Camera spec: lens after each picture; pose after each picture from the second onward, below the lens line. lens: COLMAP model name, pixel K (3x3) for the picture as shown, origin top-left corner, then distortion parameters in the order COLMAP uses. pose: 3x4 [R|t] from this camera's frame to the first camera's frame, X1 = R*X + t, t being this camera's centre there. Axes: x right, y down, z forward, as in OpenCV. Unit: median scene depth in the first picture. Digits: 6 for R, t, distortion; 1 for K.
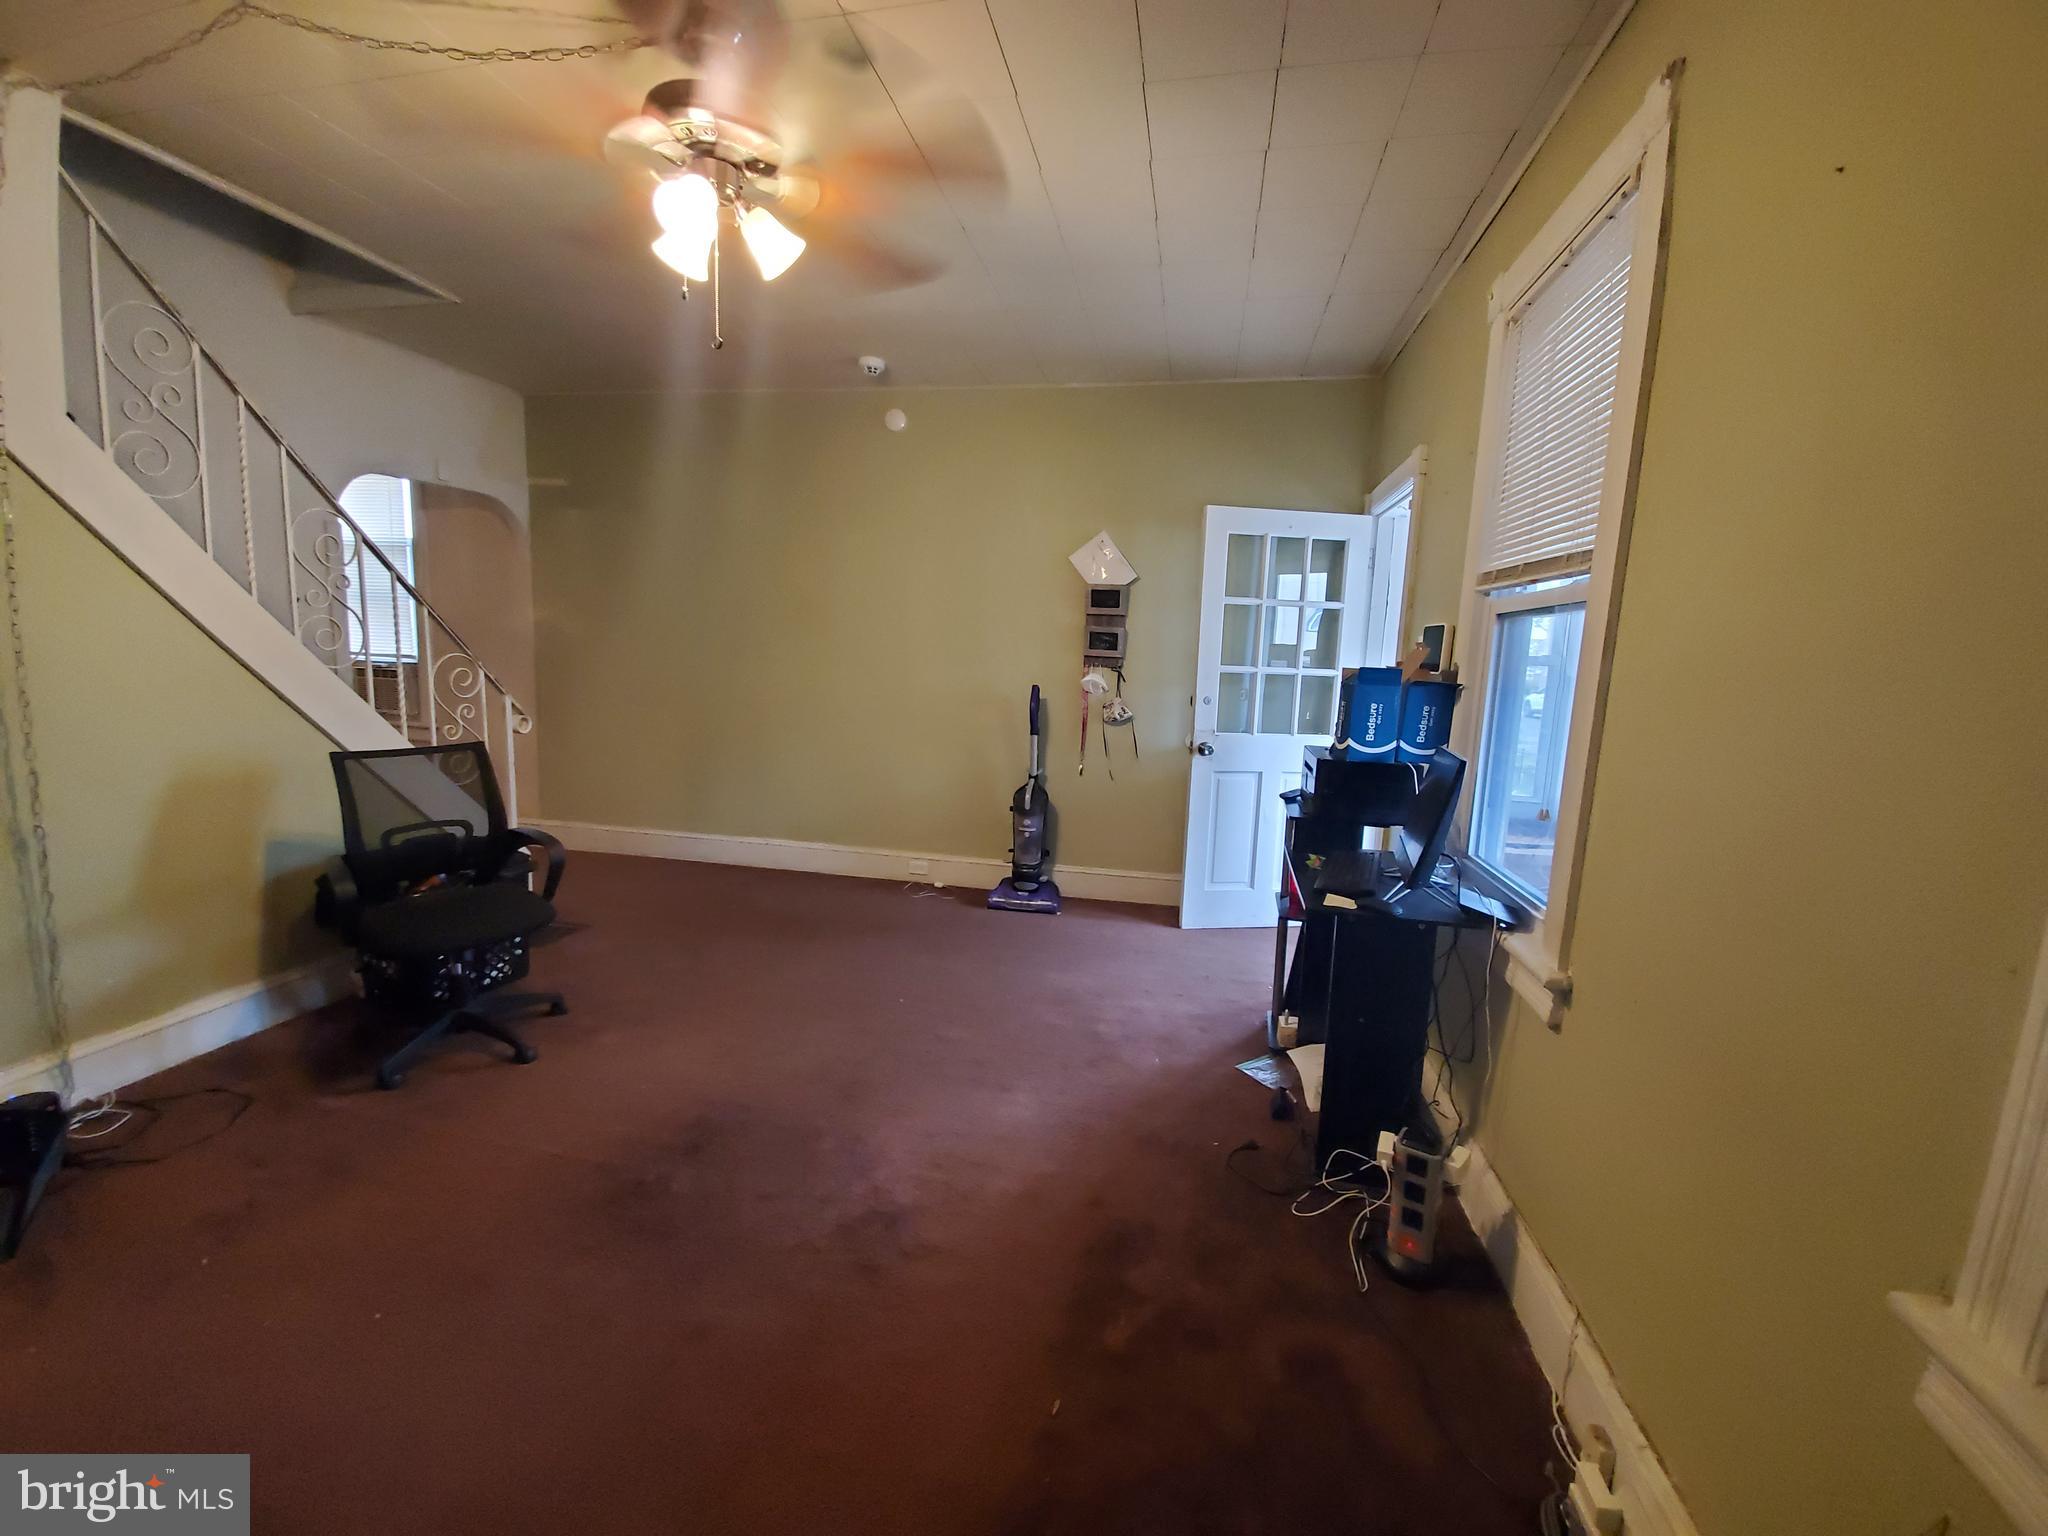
lens RADIAL K [[816.9, 0, 1027.0], [0, 816.9, 752.0], [0, 0, 1]] dist [-0.000523, -0.000048]
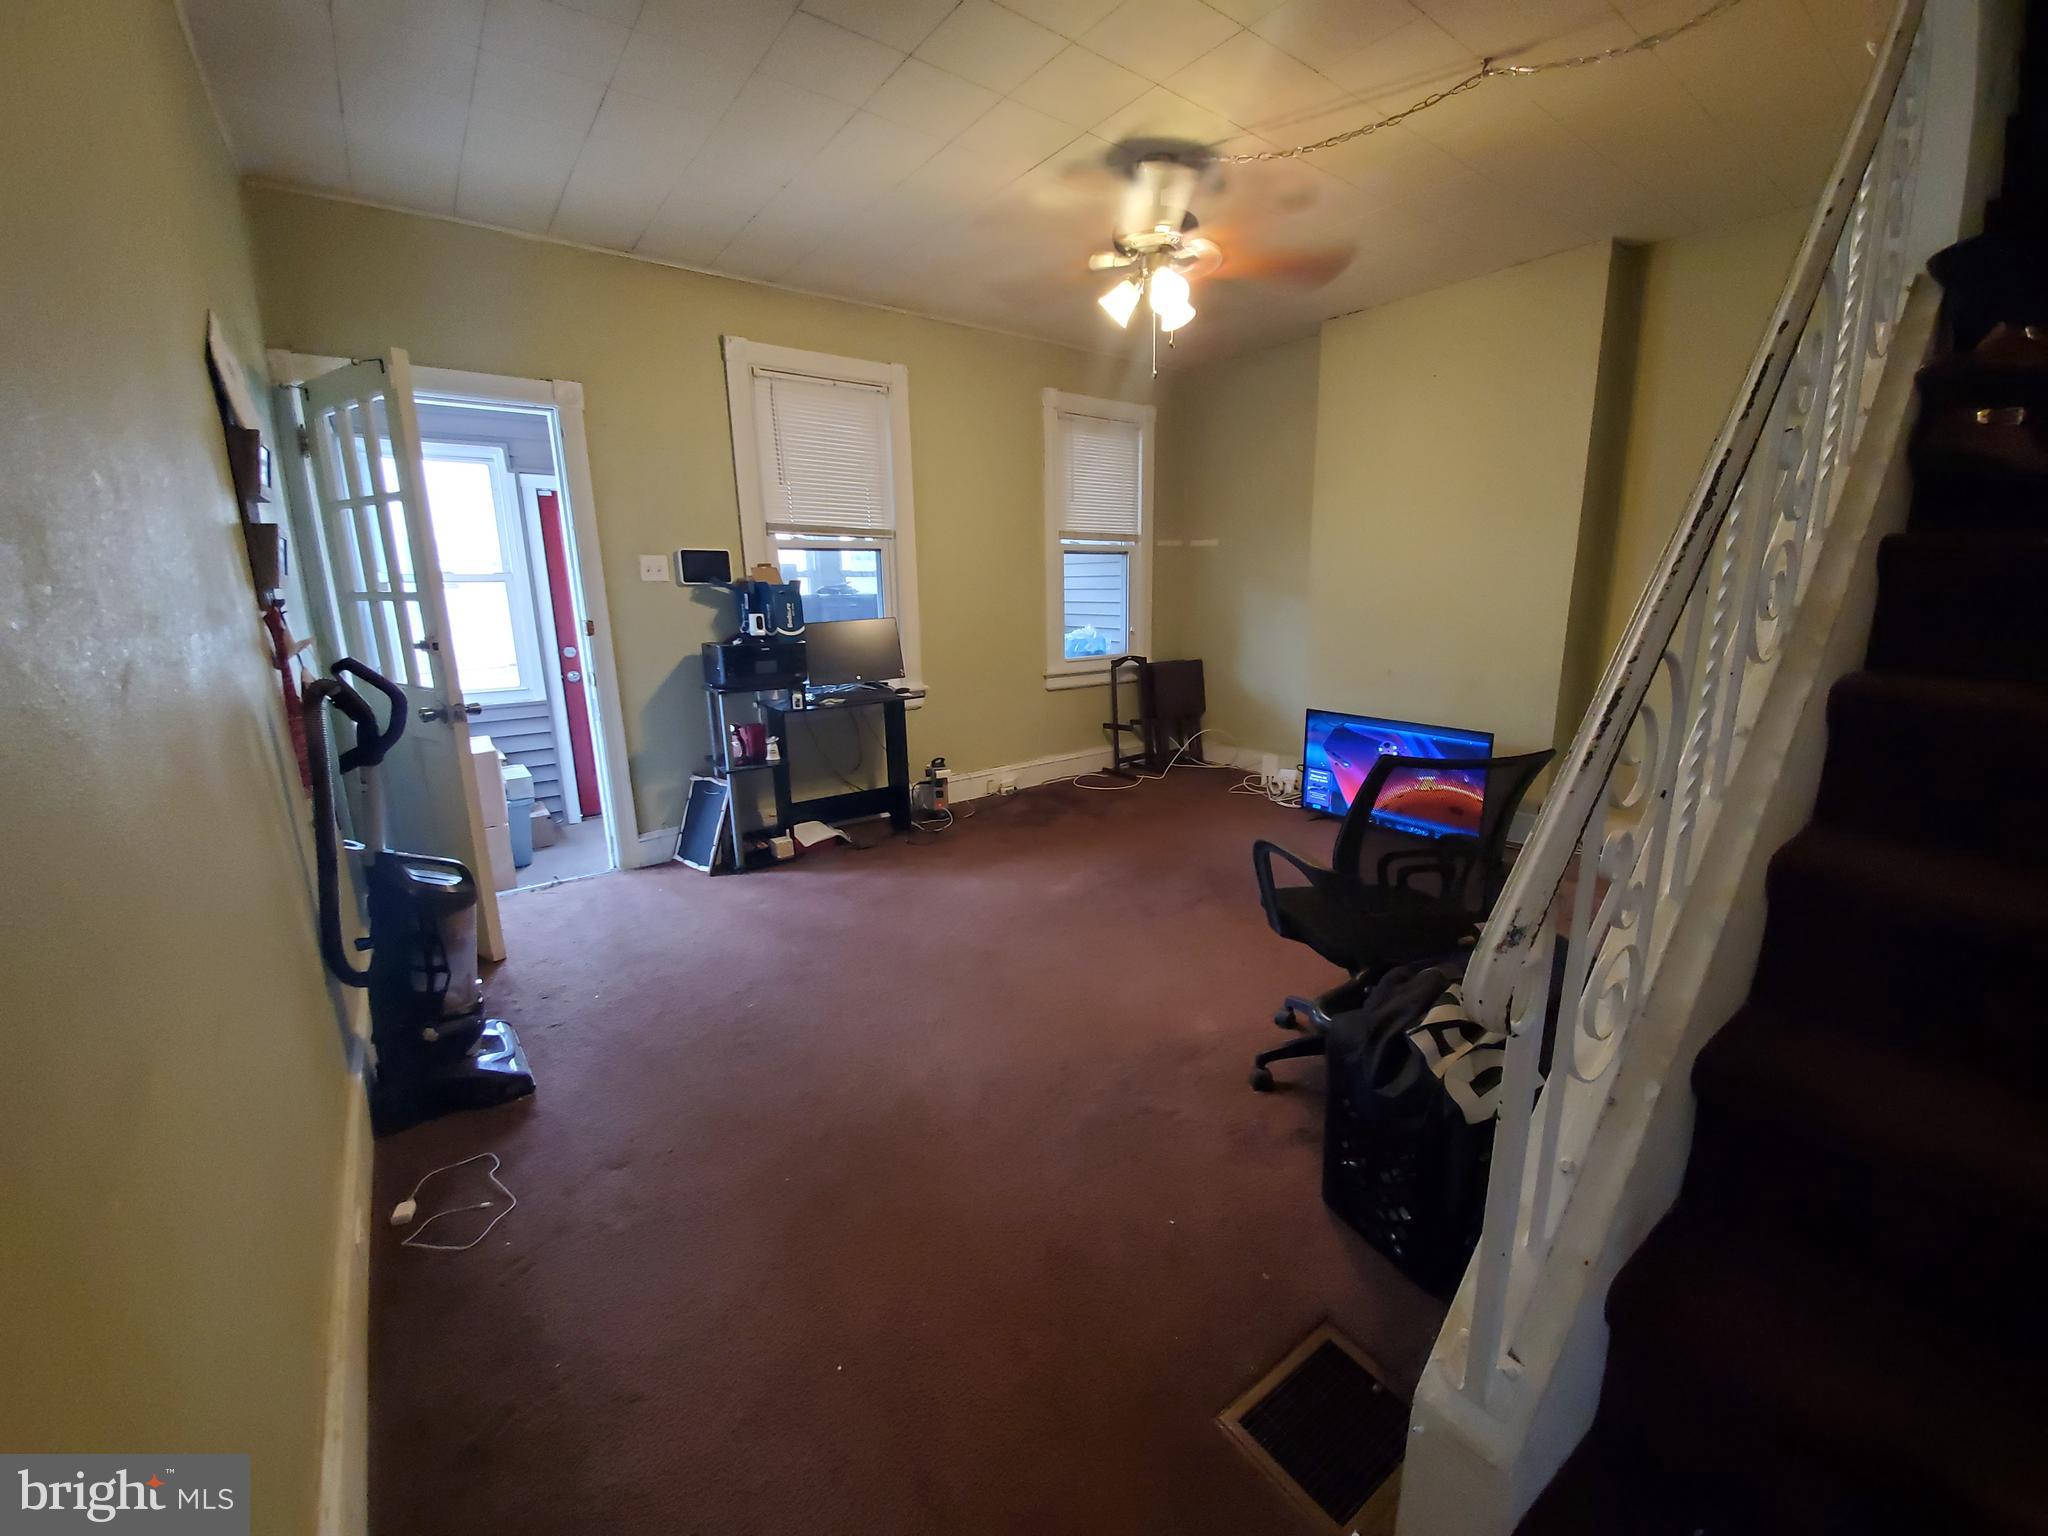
lens RADIAL K [[830.8, 0, 1038.5], [0, 830.8, 767.2], [0, 0, 1]] dist [0.018834, -0.017444]
pose [[-0.756666, -0.179157, 0.628777, -0.587611], [0.059429, 0.938895, 0.339035, -0.164298], [-0.651095, 0.293904, -0.699782, 1.118634]]
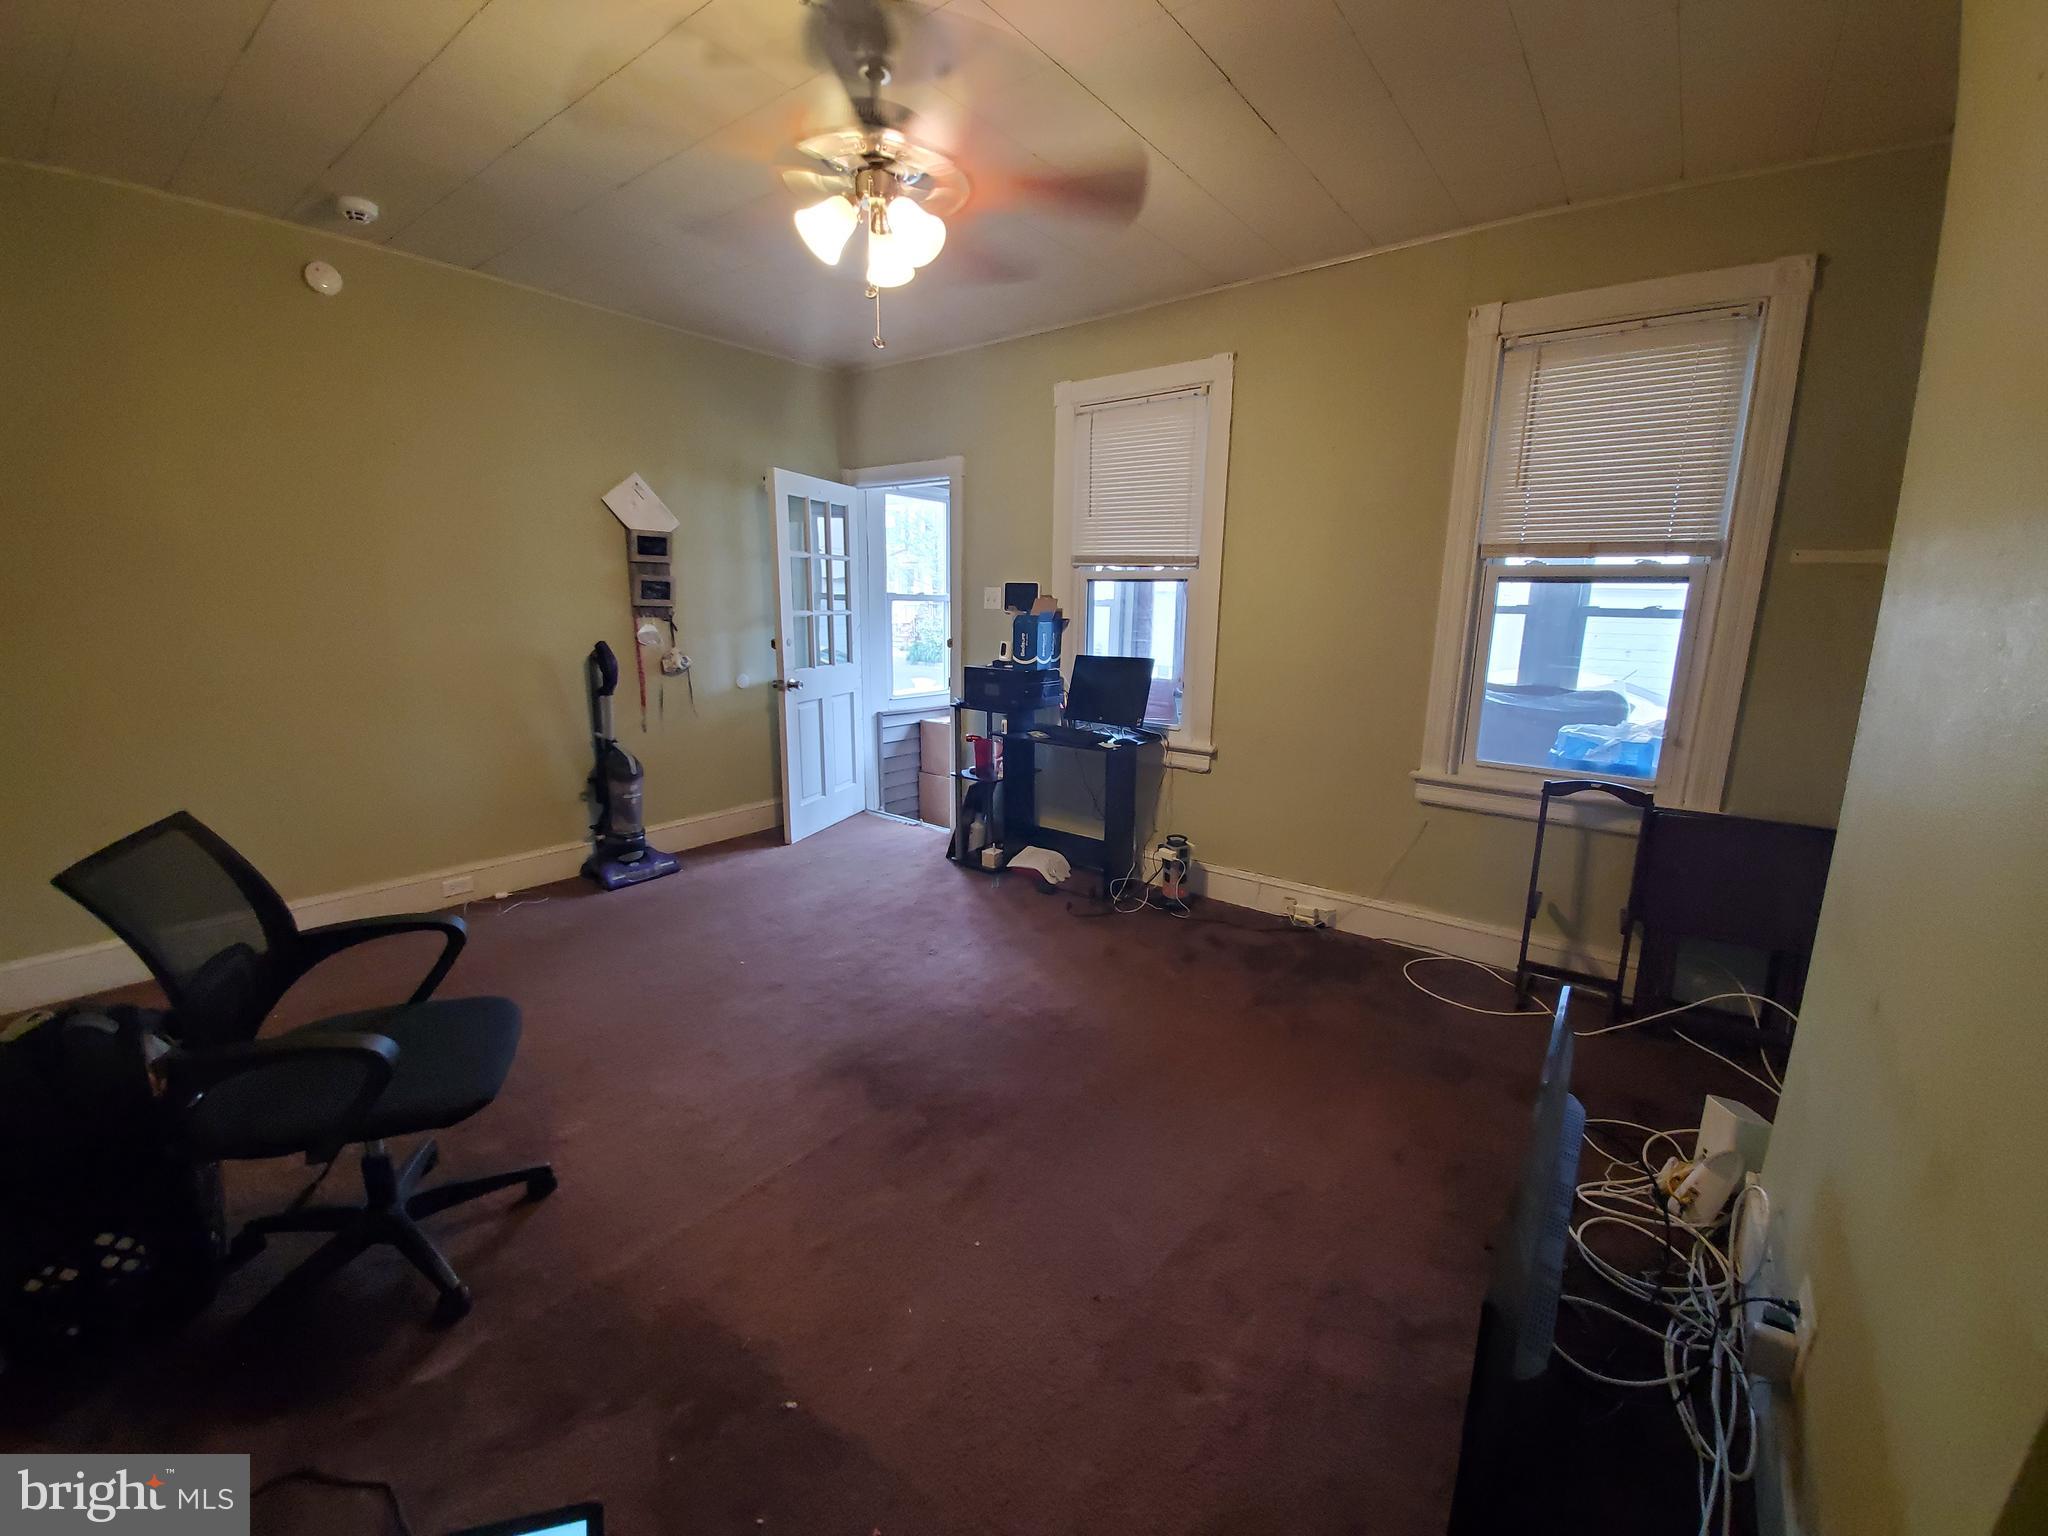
lens RADIAL K [[830.8, 0, 1038.5], [0, 830.8, 767.2], [0, 0, 1]] dist [0.018834, -0.017444]
pose [[0.444590, -0.214053, 0.869782, -0.622010], [0.113643, 0.976660, 0.182267, -0.059706], [-0.888496, 0.017810, 0.458539, 0.142363]]
